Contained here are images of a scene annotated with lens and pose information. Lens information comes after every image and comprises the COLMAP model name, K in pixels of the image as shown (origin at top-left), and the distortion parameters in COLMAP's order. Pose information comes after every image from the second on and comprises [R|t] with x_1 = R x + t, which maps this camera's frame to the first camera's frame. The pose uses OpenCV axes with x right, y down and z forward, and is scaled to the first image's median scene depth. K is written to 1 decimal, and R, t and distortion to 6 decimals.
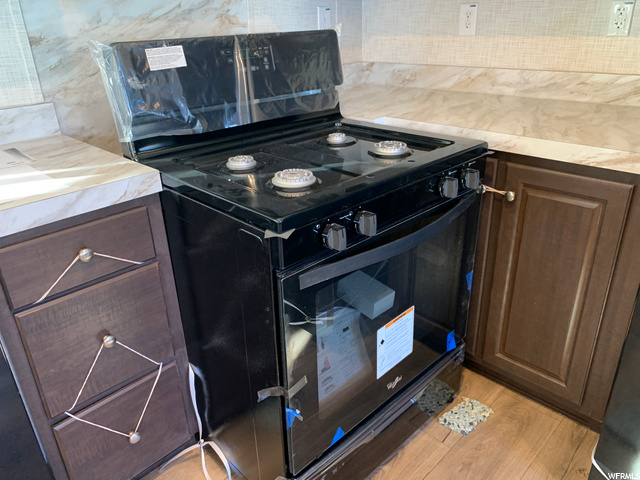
lens RADIAL K [[489.4, 0, 320.0], [0, 489.4, 240.0], [0, 0, 1]] dist [-0.008507, -0.004178]
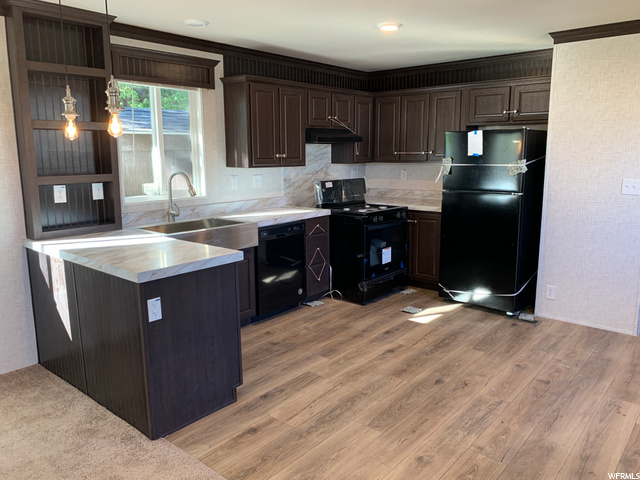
lens RADIAL K [[490.2, 0, 320.0], [0, 490.2, 240.0], [0, 0, 1]] dist [0.002255, 0.000447]
pose [[0.997352, 0.006018, 0.072471, -0.588043], [0.012687, 0.966885, -0.254897, 0.969614], [-0.071605, 0.255142, 0.964249, -2.452127]]
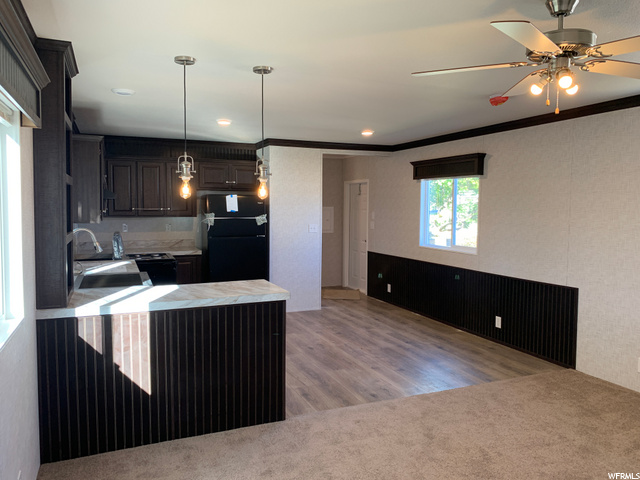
lens RADIAL K [[490.2, 0, 320.0], [0, 490.2, 240.0], [0, 0, 1]] dist [0.002255, 0.000447]
pose [[0.374622, -0.035081, 0.926514, -3.273711], [0.376648, 0.918874, -0.117500, 0.739386], [-0.847228, 0.392988, 0.357443, -1.842099]]
